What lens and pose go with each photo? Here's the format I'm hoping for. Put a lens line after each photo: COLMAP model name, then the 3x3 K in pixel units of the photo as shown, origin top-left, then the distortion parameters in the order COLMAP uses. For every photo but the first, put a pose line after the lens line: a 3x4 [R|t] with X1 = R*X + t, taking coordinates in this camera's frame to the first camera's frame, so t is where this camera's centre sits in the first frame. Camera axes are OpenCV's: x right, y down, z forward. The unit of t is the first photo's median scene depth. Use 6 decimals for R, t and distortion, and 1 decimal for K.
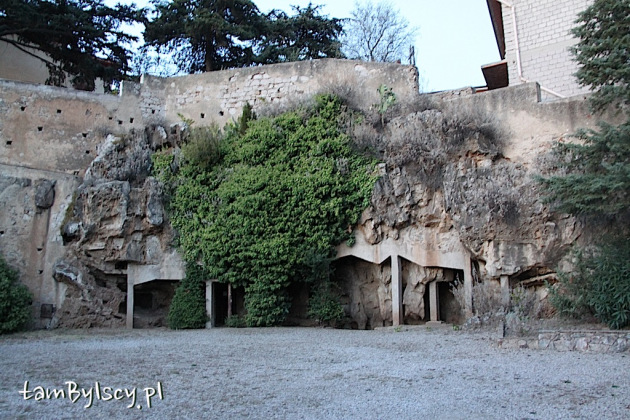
lens RADIAL K [[520.7, 0, 315.0], [0, 520.7, 210.0], [0, 0, 1]] dist [-0.157943, -0.000459]
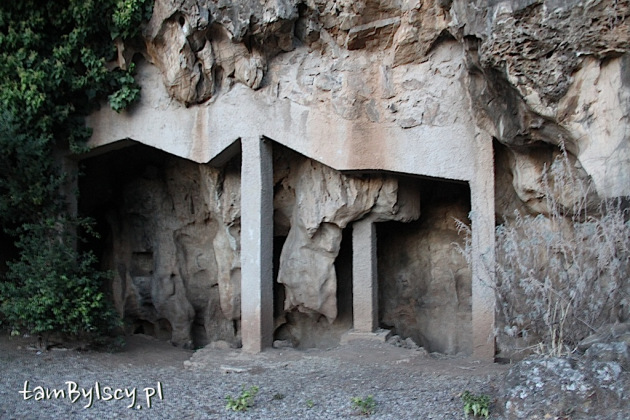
lens RADIAL K [[520.7, 0, 315.0], [0, 520.7, 210.0], [0, 0, 1]] dist [-0.157943, -0.000459]
pose [[0.981172, 0.013136, 0.192687, 0.130275], [-0.032108, 0.994895, 0.095673, 0.100557], [-0.190446, -0.100059, 0.976585, 0.670797]]
